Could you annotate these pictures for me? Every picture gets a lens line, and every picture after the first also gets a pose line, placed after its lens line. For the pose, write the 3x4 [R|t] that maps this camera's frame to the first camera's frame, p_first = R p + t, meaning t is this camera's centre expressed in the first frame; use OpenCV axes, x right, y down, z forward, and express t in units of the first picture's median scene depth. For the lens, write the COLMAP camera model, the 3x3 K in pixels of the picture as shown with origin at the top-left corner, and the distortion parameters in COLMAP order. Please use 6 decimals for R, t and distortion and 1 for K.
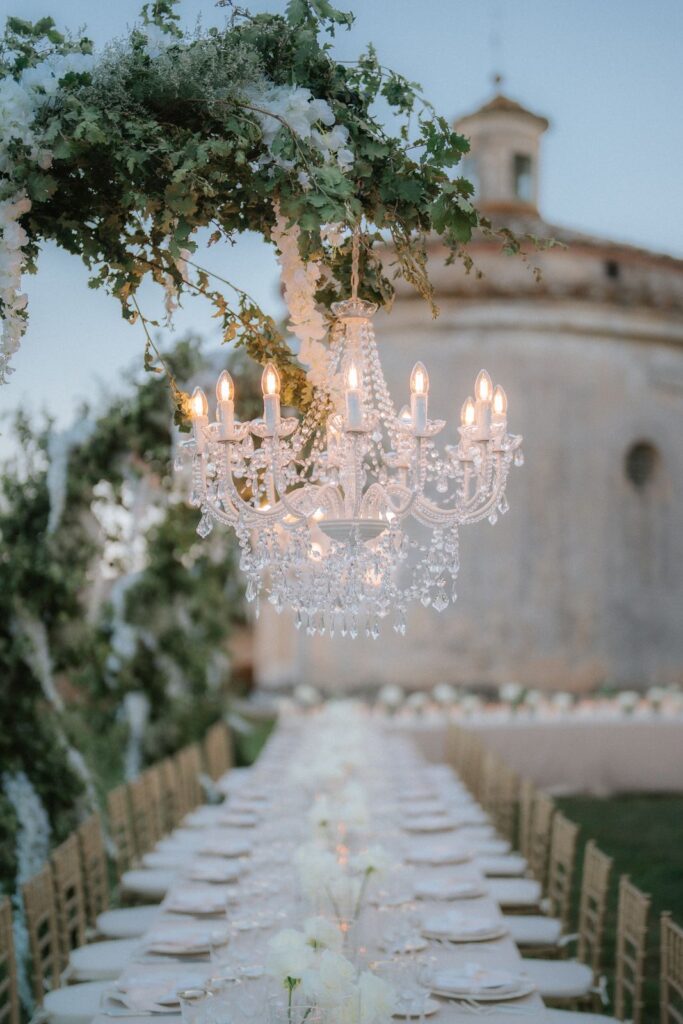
lens RADIAL K [[1512.2, 0, 341.5], [0, 1512.2, 549.3], [0, 0, 1]] dist [-0.011203, -0.007870]
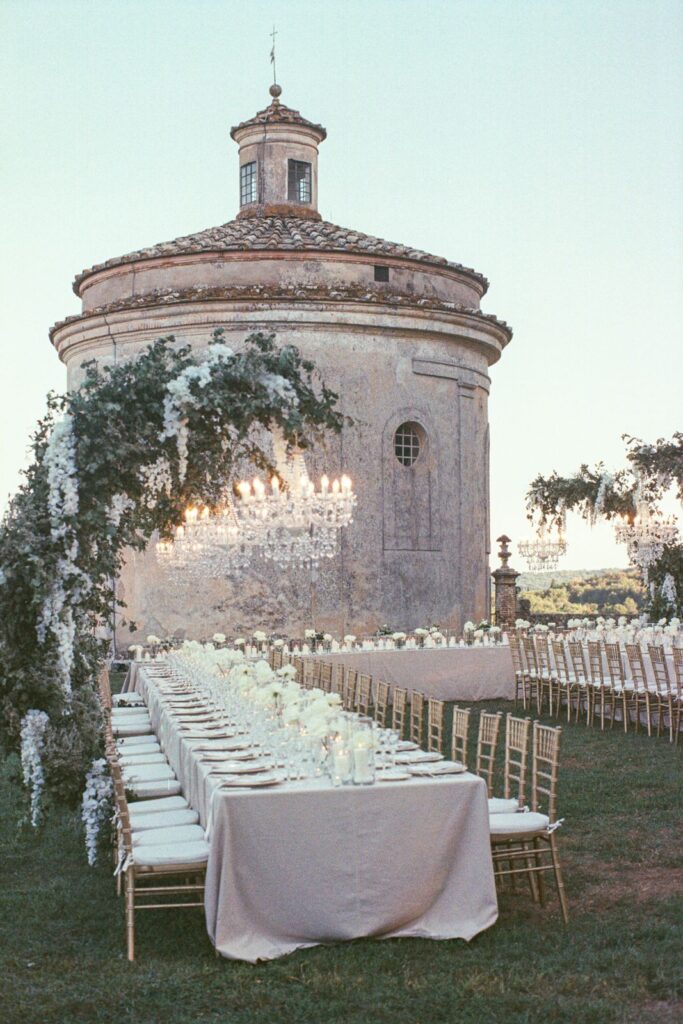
lens RADIAL K [[1689.8, 0, 341.5], [0, 1689.8, 512.0], [0, 0, 1]] dist [-0.018062, 0.044748]
pose [[0.988195, -0.013681, 0.152591, -0.178003], [0.013693, 0.999906, 0.000975, -0.022821], [-0.152590, 0.001126, 0.988289, -0.958626]]
